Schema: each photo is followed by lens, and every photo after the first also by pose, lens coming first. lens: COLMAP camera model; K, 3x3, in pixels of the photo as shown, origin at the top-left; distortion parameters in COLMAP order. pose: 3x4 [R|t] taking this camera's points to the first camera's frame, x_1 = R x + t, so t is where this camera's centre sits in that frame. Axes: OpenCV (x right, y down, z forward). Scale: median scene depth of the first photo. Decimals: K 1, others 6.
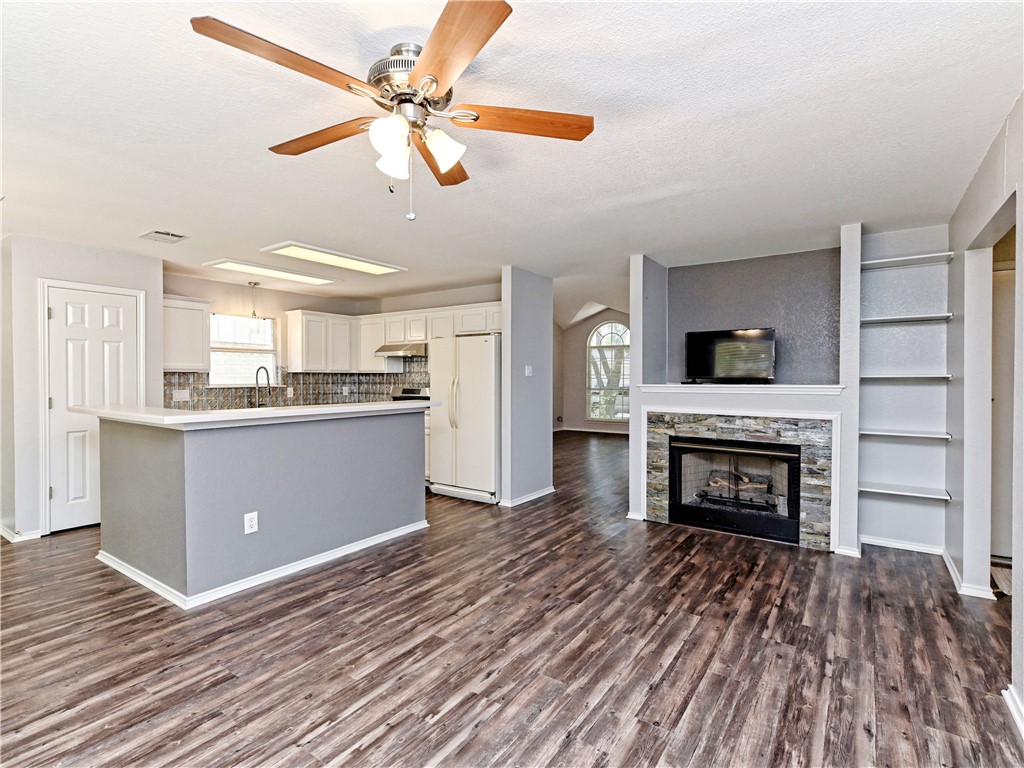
lens RADIAL K [[500.0, 0, 512.3], [0, 500.0, 383.7], [0, 0, 1]] dist [0.001562, 0.000081]
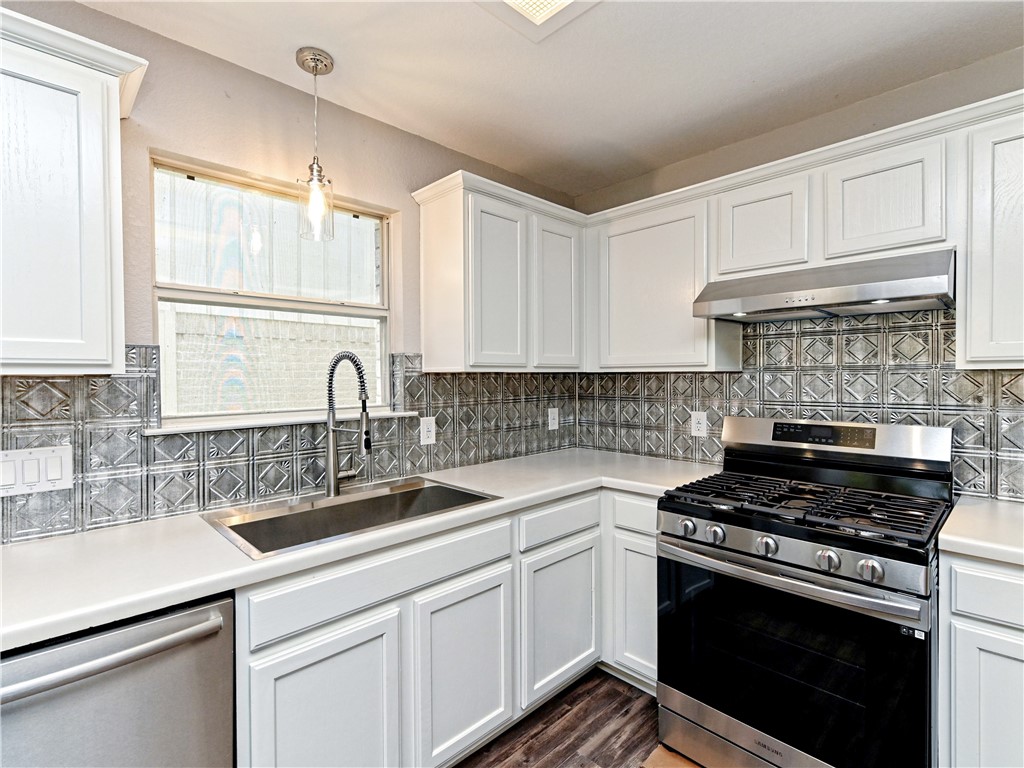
lens RADIAL K [[500.0, 0, 515.3], [0, 500.0, 378.7], [0, 0, 1]] dist [0.001562, 0.000081]
pose [[0.981488, -0.006375, -0.191417, -0.132436], [0.005034, 0.999959, -0.007491, -0.006433], [0.191457, 0.006388, 0.981480, 0.280024]]
